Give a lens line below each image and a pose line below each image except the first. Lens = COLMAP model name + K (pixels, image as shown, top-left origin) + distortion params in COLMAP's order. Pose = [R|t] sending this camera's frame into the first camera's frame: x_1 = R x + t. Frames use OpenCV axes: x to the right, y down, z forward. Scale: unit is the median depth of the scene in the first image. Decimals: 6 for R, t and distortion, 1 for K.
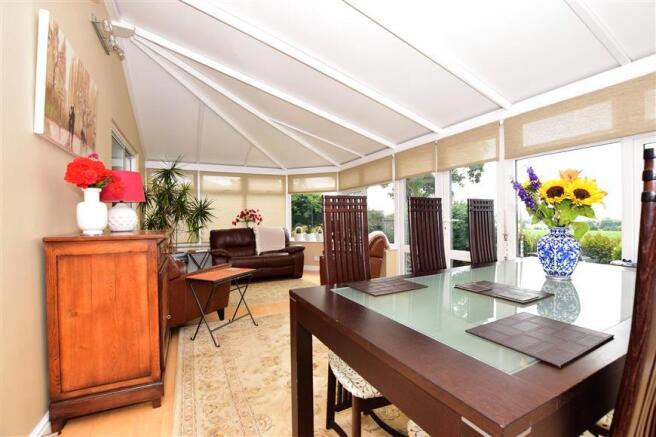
lens RADIAL K [[290.4, 0, 329.2], [0, 290.4, 218.1], [0, 0, 1]] dist [-0.034786, -0.000059]
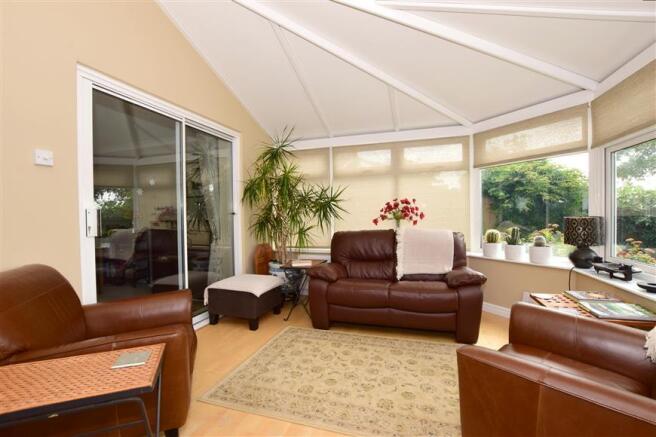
lens RADIAL K [[290.4, 0, 329.2], [0, 290.4, 218.1], [0, 0, 1]] dist [-0.034786, -0.000059]
pose [[0.716698, 0.005018, -0.697365, 0.043783], [0.007824, 0.999853, 0.015236, -0.000056], [0.697340, -0.016376, 0.716554, 0.456888]]
